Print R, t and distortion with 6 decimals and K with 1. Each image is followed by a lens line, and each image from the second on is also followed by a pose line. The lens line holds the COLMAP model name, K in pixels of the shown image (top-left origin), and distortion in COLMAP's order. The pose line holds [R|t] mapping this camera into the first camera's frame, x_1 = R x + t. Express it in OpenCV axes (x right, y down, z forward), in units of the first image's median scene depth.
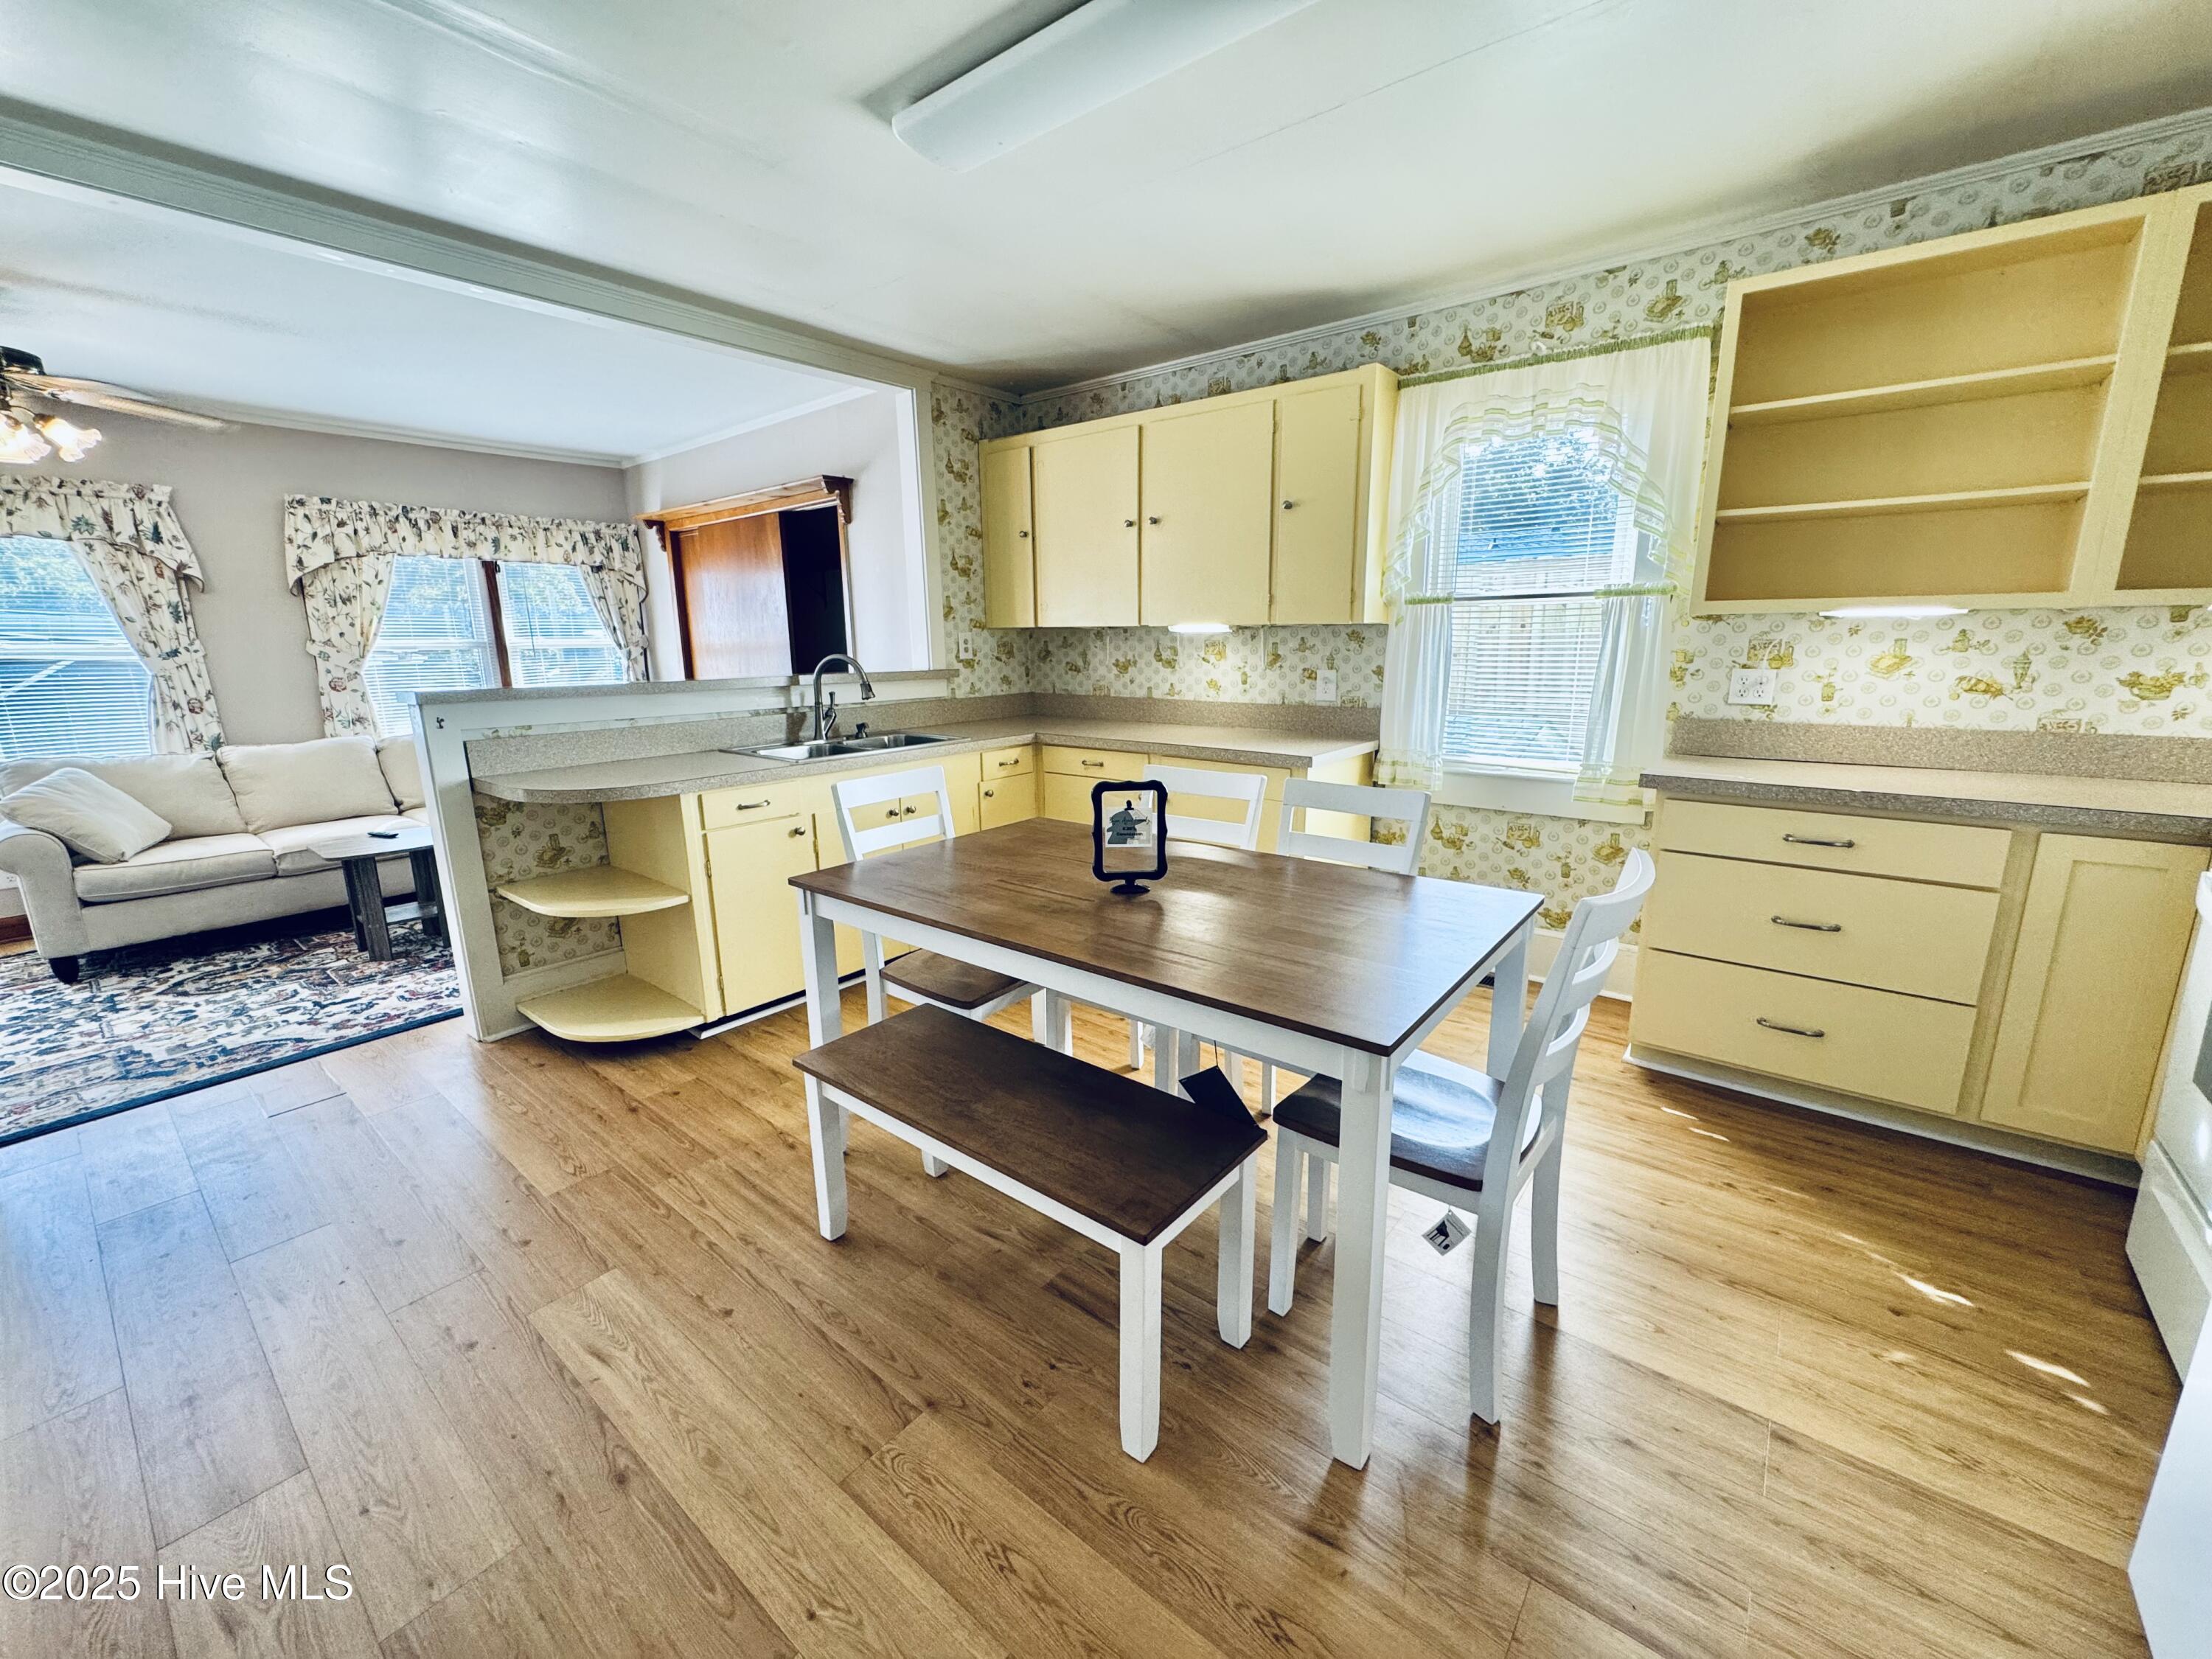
lens RADIAL K [[886.0, 0, 1103.8], [0, 886.0, 830.3], [0, 0, 1]] dist [-0.004786, 0.000583]
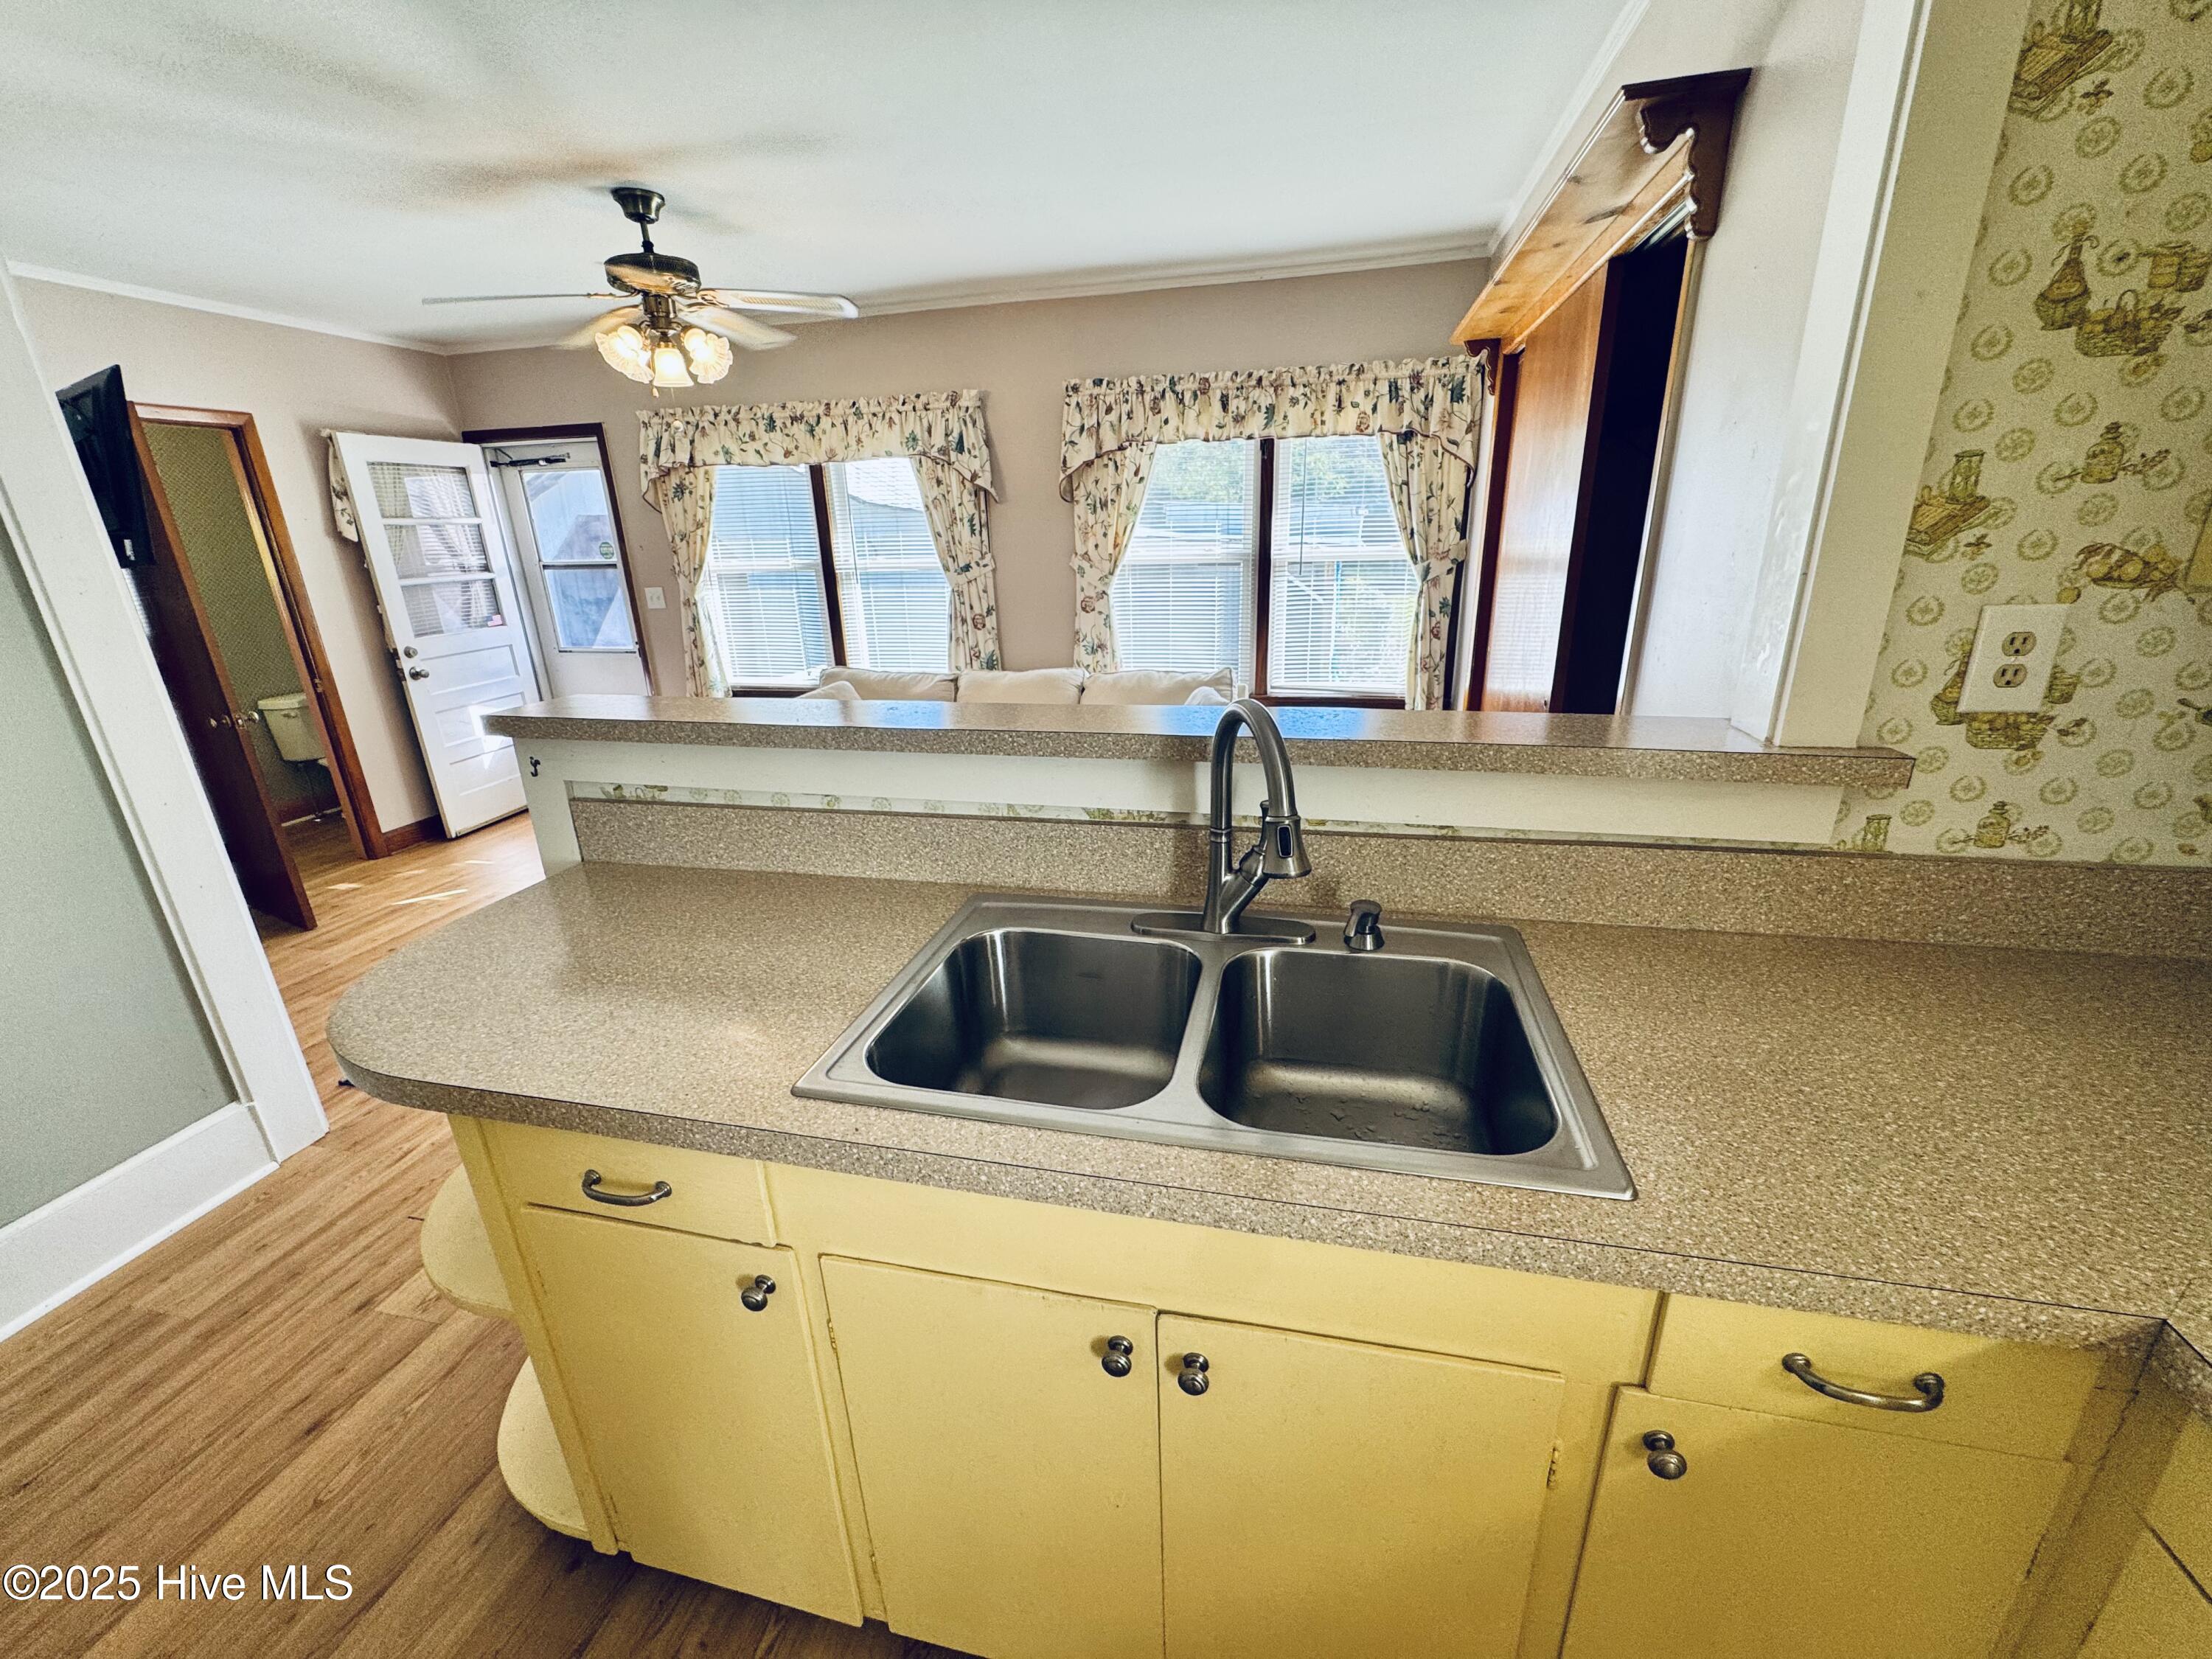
lens RADIAL K [[886.0, 0, 1108.3], [0, 886.0, 828.8], [0, 0, 1]] dist [-0.004786, 0.000583]
pose [[0.439802, 0.288351, -0.850546, -0.046459], [-0.168123, 0.956747, 0.237422, -0.183919], [0.882218, 0.038578, 0.469258, 0.684717]]
